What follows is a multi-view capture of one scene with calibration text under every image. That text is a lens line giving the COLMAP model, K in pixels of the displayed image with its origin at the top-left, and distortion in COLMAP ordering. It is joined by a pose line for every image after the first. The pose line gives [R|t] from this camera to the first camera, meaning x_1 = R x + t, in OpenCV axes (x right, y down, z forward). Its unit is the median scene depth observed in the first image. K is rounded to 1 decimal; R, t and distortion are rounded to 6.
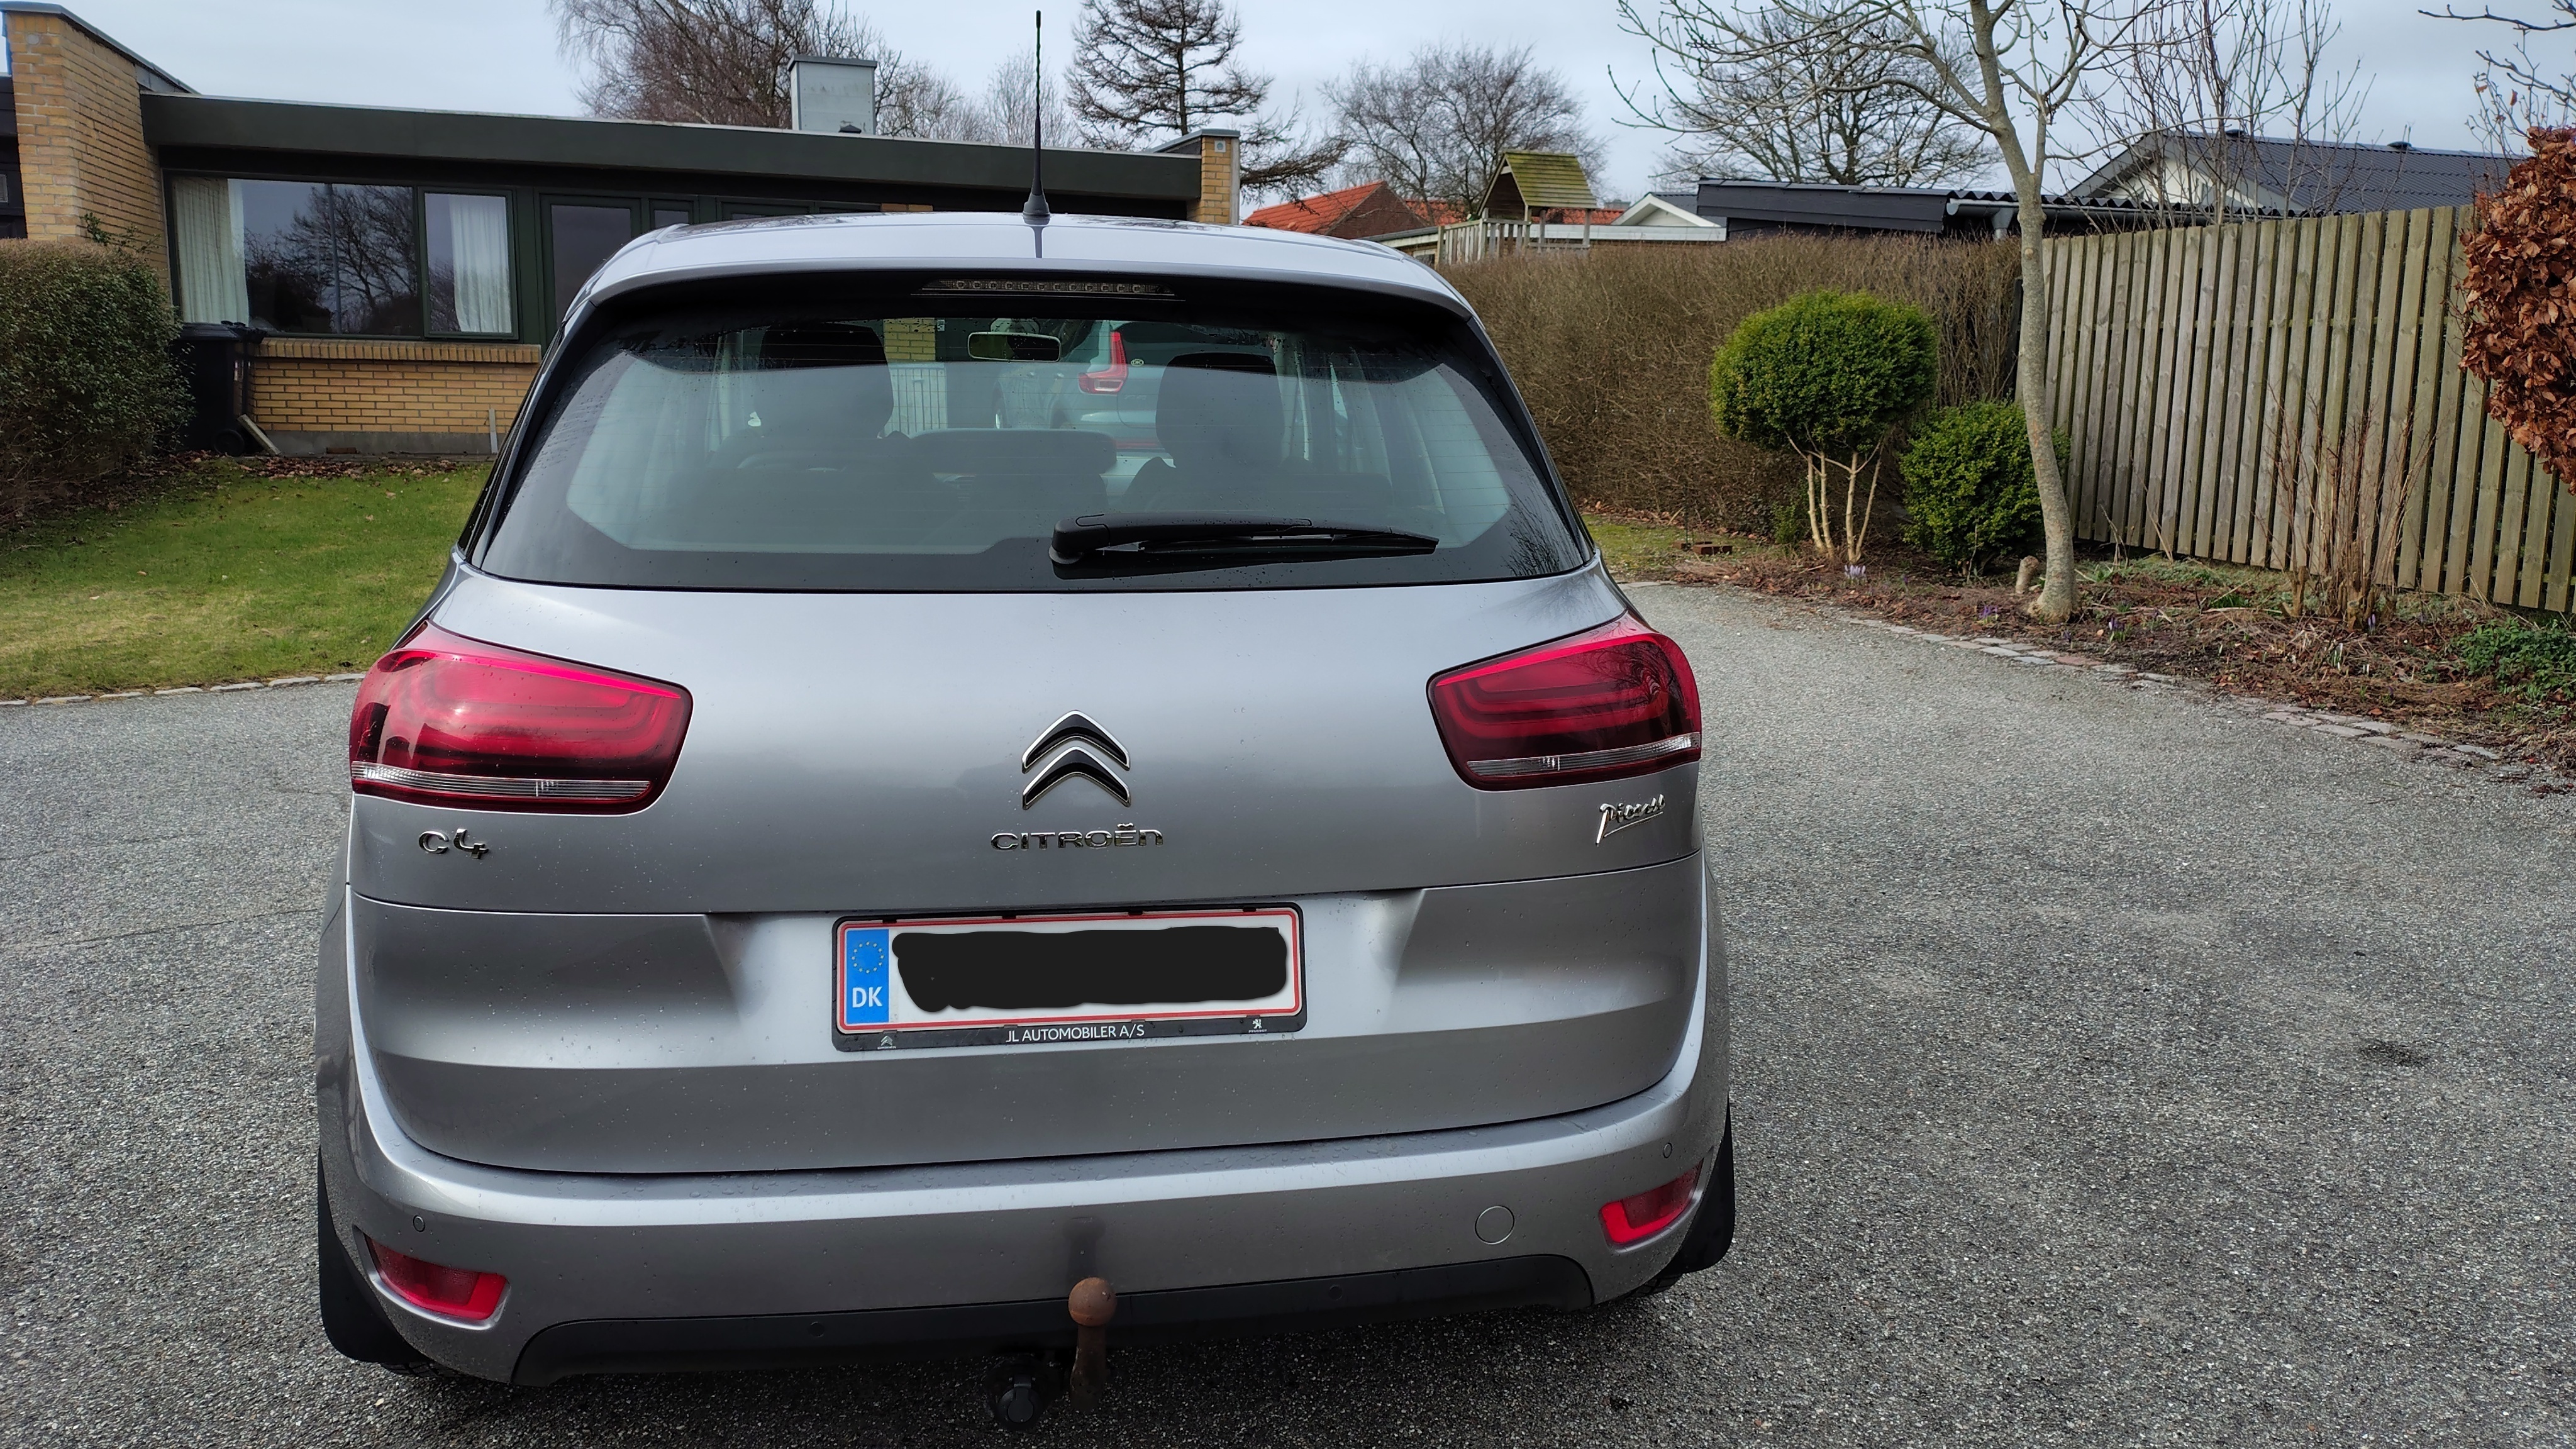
lens RADIAL K [[1956.3, 0, 1291.2], [0, 1956.3, 732.9], [0, 0, 1]] dist [-0.001182, -0.027647]
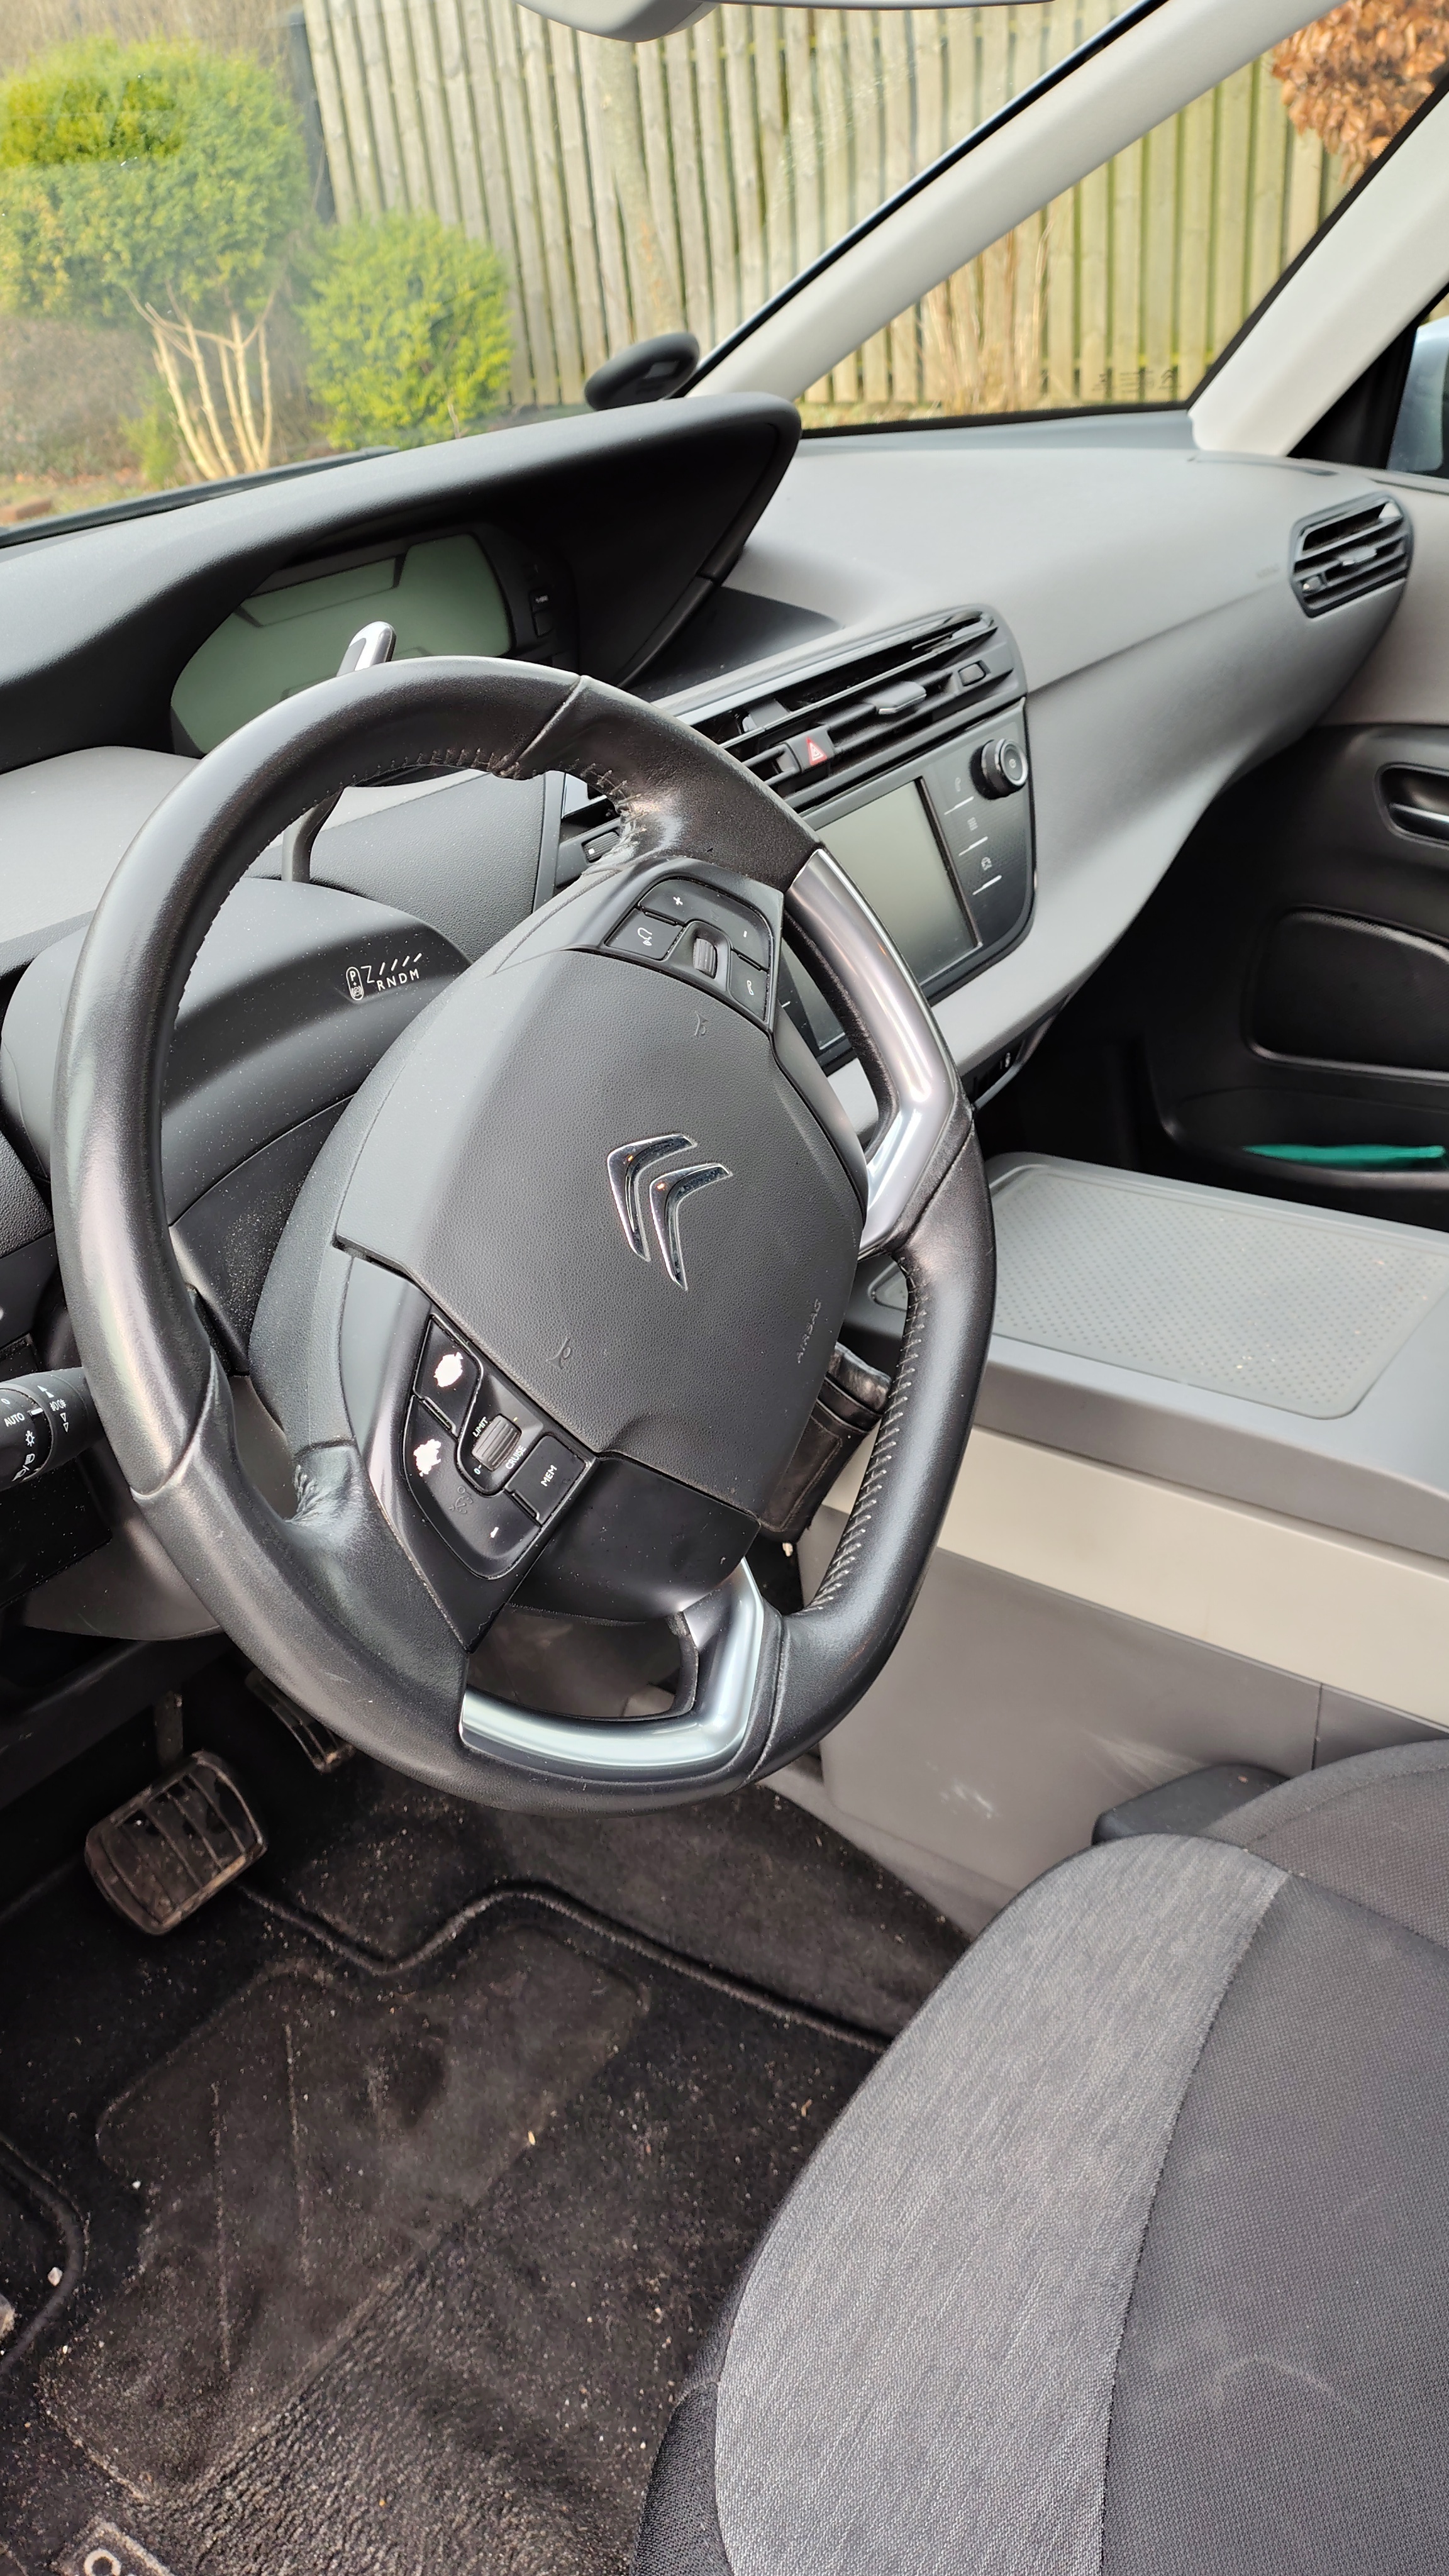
lens RADIAL K [[1956.3, 0, 777.6], [0, 1956.3, 1360.7], [0, 0, 1]] dist [-0.001182, -0.027647]
pose [[0.685793, -0.431888, 0.585799, -0.126616], [0.204978, 0.886929, 0.413934, -0.066283], [-0.698336, -0.163797, 0.696777, 0.363475]]
